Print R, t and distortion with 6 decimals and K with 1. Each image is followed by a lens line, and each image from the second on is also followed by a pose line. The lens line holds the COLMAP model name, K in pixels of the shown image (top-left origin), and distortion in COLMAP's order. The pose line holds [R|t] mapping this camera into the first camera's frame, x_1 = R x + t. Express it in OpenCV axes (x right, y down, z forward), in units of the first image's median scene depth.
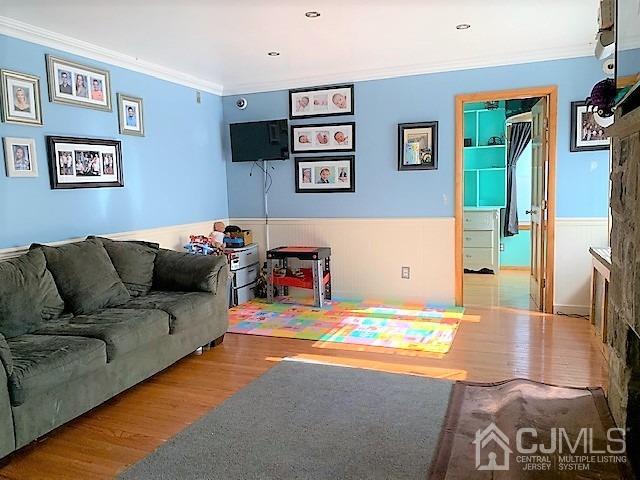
lens RADIAL K [[490.2, 0, 317.3], [0, 490.2, 236.2], [0, 0, 1]] dist [0.078669, -0.118573]
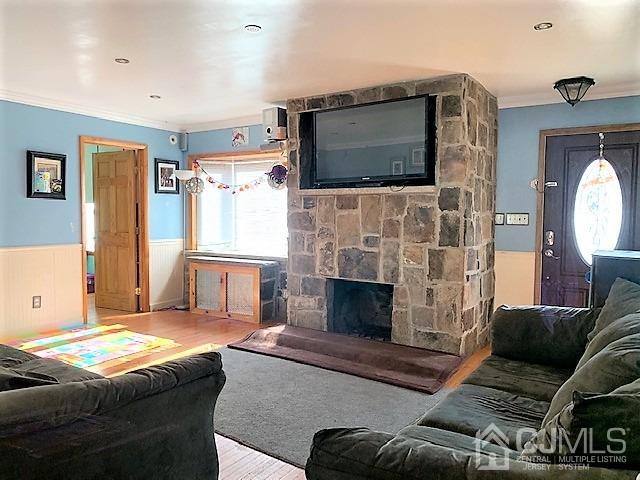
lens RADIAL K [[490.2, 0, 317.3], [0, 490.2, 236.2], [0, 0, 1]] dist [0.078669, -0.118573]
pose [[0.217367, -0.018157, 0.975921, -0.699791], [0.086004, 0.996295, -0.000620, -0.008209], [-0.972294, 0.084068, 0.218123, 0.240828]]
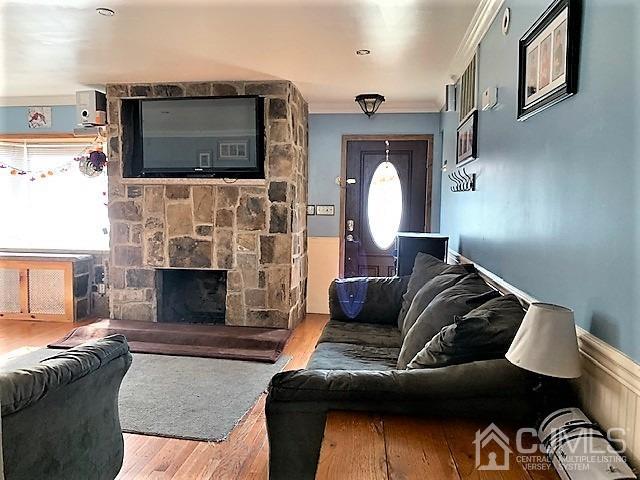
lens RADIAL K [[490.2, 0, 317.3], [0, 490.2, 236.2], [0, 0, 1]] dist [0.078669, -0.118573]
pose [[-0.220373, -0.033216, 0.974850, -0.767688], [0.092376, 0.994217, 0.054759, -0.011569], [-0.971032, 0.102120, -0.216030, 0.339651]]
